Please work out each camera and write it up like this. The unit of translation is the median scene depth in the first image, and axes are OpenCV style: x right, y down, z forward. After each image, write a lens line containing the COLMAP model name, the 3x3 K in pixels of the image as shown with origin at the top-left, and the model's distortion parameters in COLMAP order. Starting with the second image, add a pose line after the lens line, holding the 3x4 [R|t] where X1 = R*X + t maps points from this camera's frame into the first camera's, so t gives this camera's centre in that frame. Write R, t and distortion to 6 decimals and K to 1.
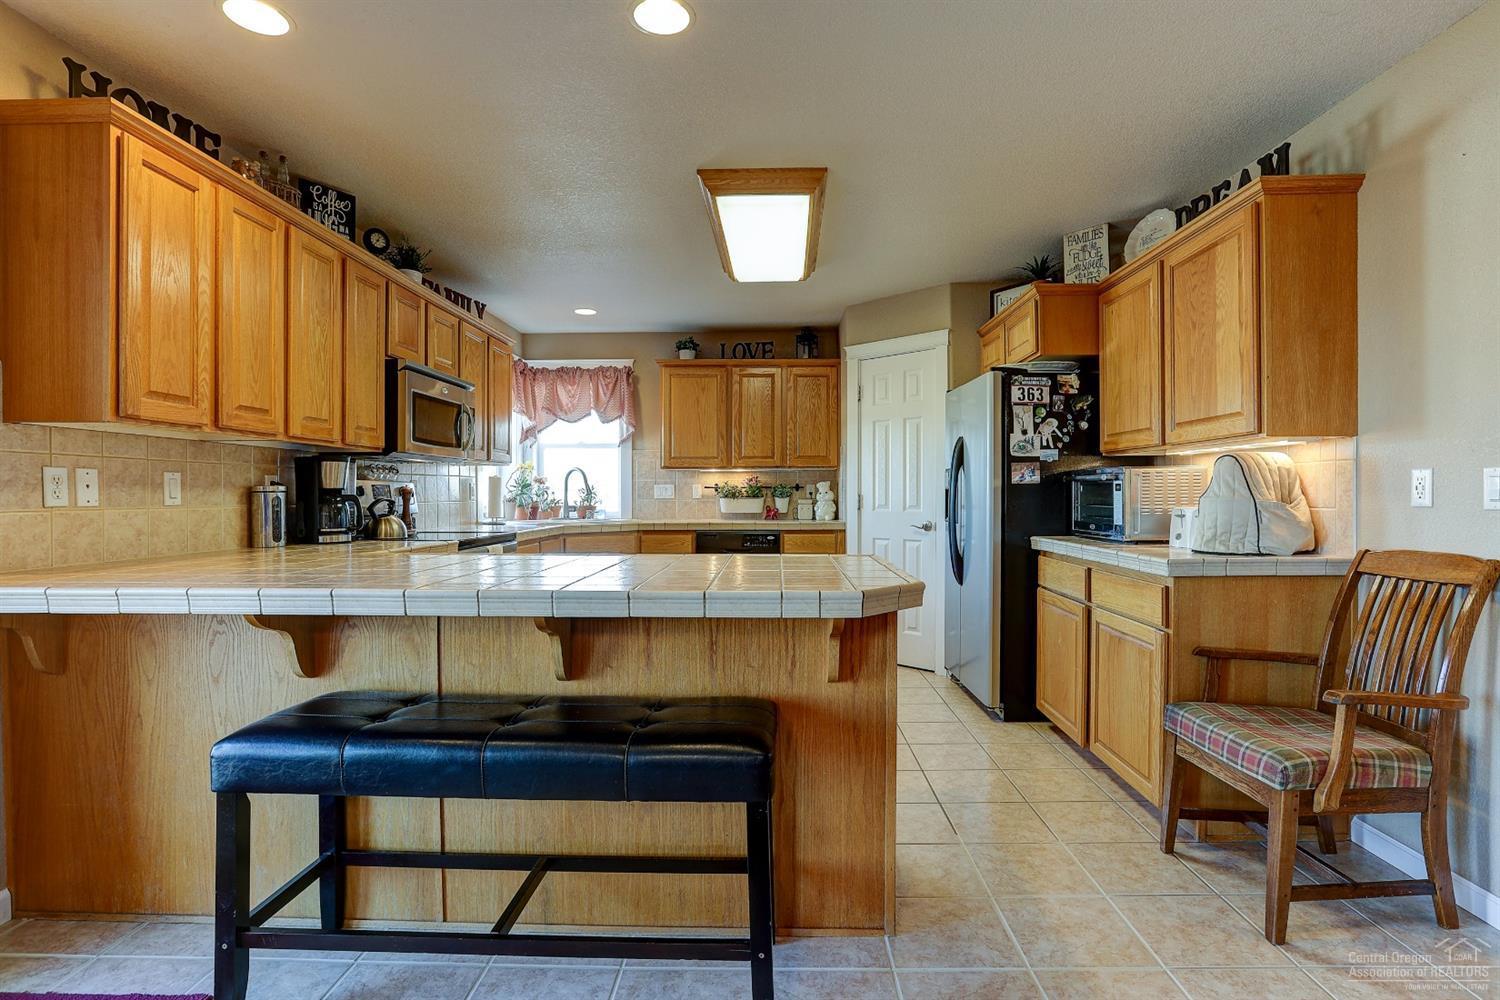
lens RADIAL K [[752.0, 0, 750.0], [0, 752.0, 500.0], [0, 0, 1]] dist [-0.070655, 0.039988]
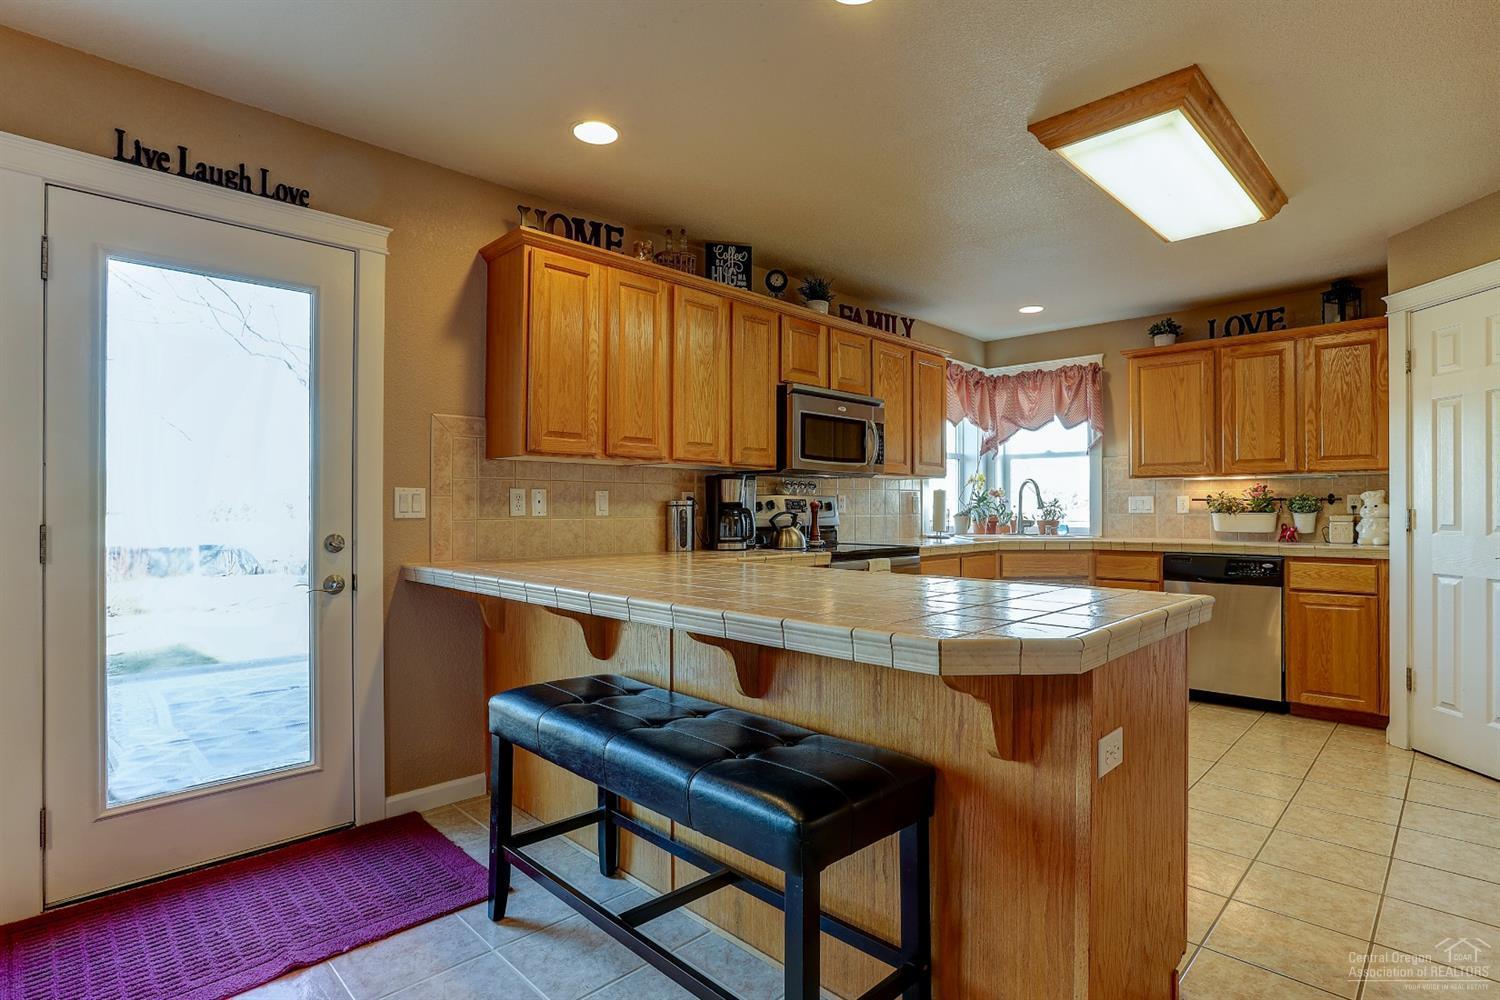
lens RADIAL K [[752.0, 0, 750.0], [0, 752.0, 500.0], [0, 0, 1]] dist [-0.070655, 0.039988]
pose [[0.724530, -0.005510, -0.689222, 0.236439], [-0.006578, 0.999867, -0.014908, -0.002250], [0.689212, 0.015335, 0.724397, 0.151231]]
